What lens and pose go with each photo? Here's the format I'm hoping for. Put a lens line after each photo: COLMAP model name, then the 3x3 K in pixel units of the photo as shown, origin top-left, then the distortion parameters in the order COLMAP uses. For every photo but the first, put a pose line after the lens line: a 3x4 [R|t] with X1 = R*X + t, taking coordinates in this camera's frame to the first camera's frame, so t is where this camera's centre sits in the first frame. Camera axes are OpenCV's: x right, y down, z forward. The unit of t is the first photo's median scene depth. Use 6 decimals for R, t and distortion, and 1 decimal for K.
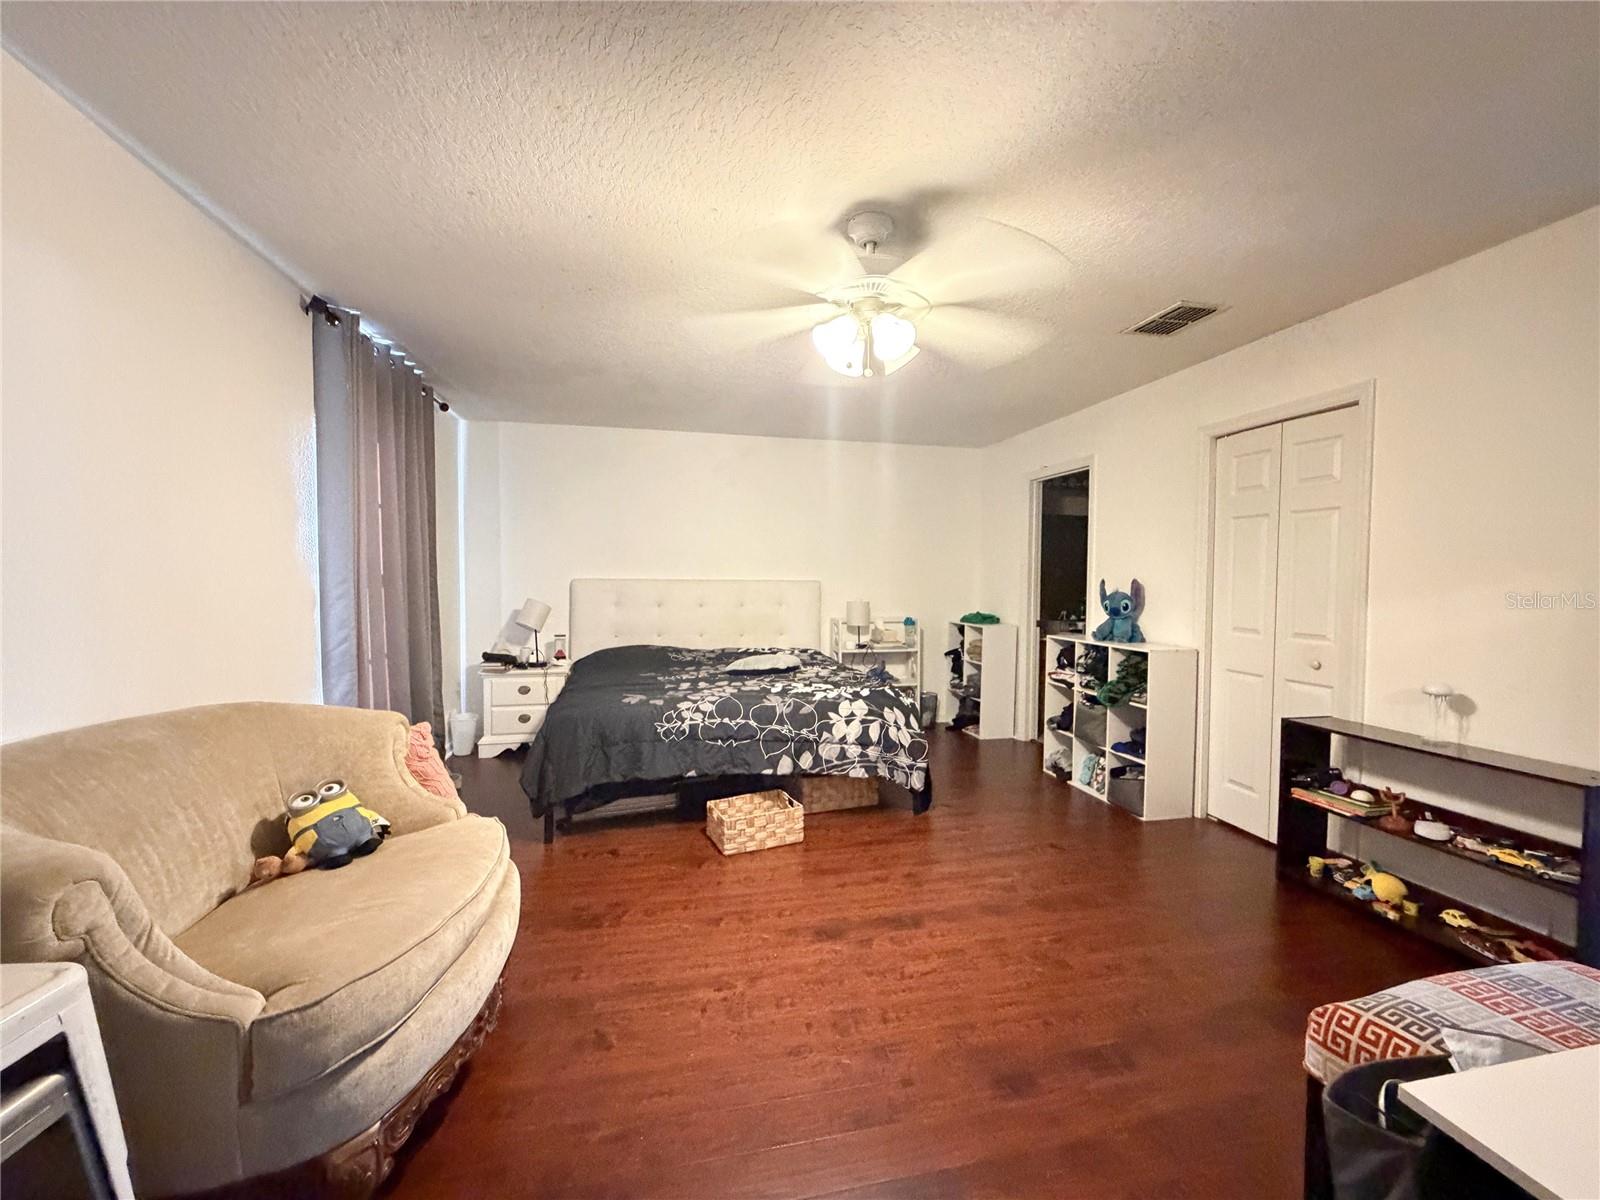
lens RADIAL K [[642.1, 0, 794.2], [0, 642.1, 603.1], [0, 0, 1]] dist [-0.000013, 0.000000]
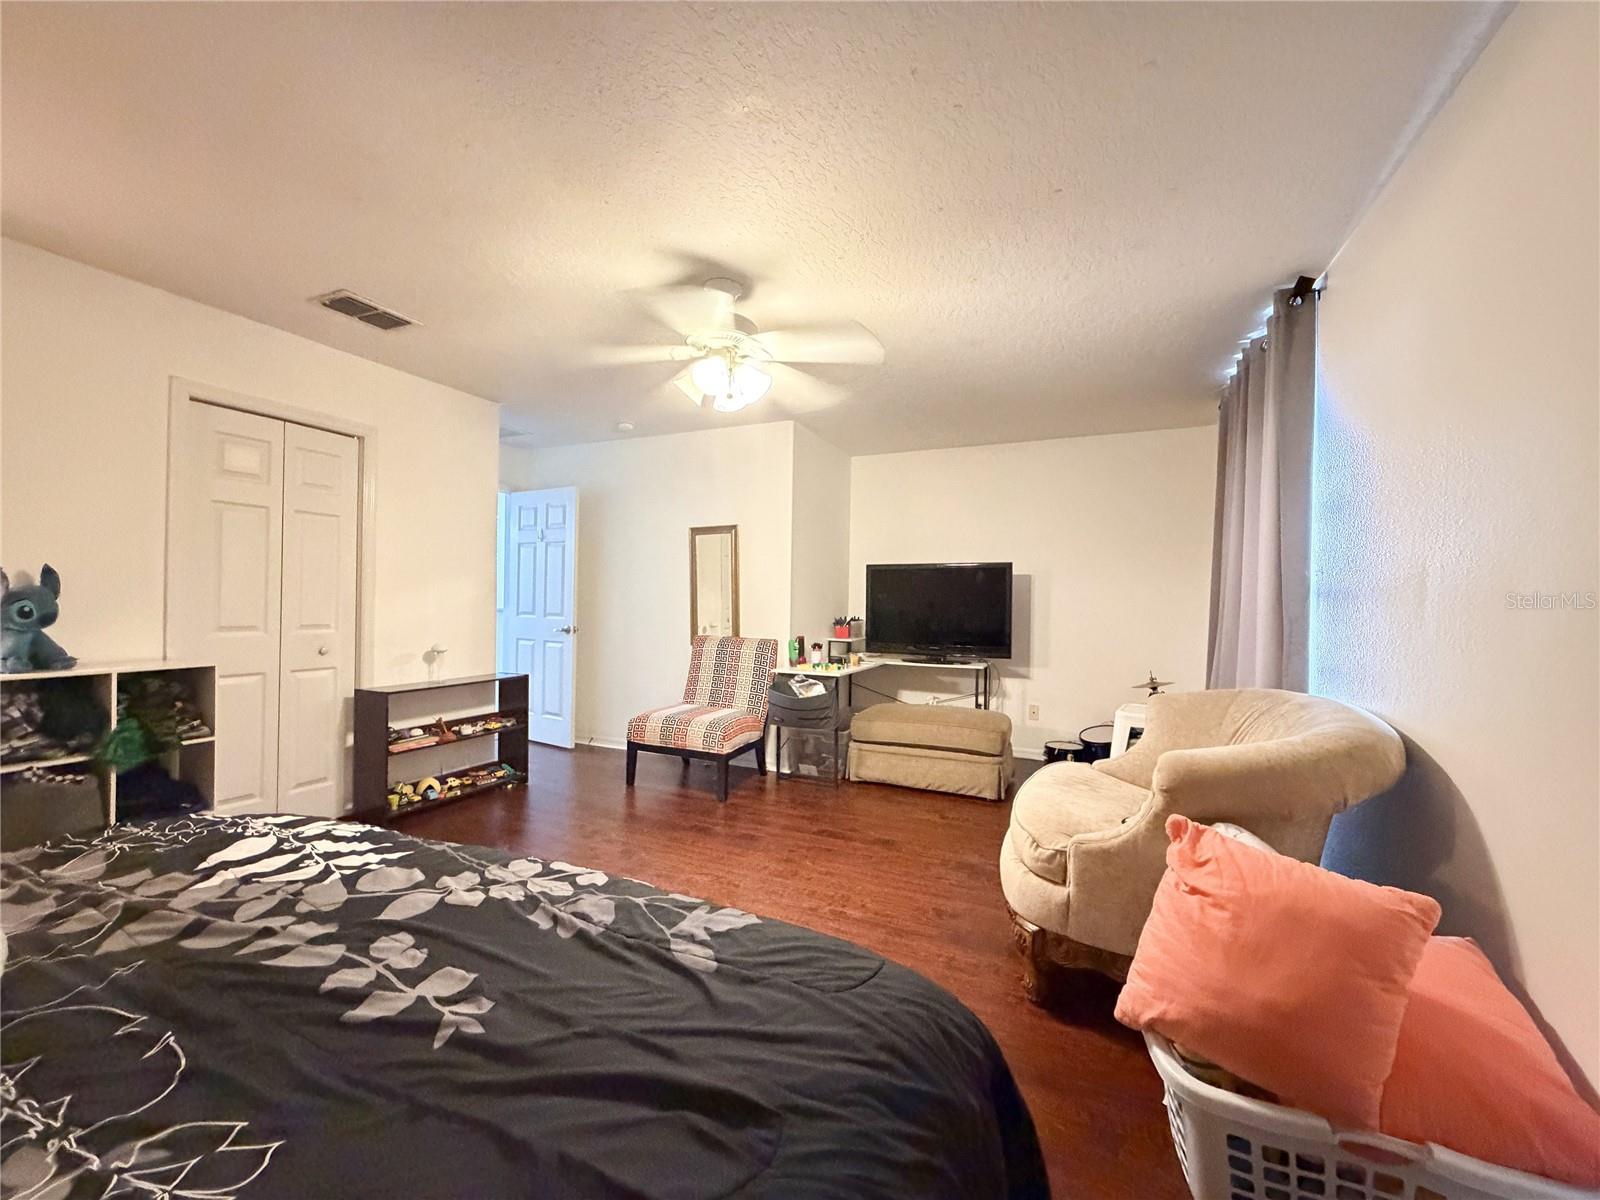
lens RADIAL K [[642.1, 0, 794.2], [0, 642.1, 603.1], [0, 0, 1]] dist [-0.000013, 0.000000]
pose [[-0.805435, -0.020516, 0.592329, -0.585290], [-0.000293, 0.999414, 0.034217, -0.030904], [-0.592684, 0.027386, -0.804969, 1.558166]]
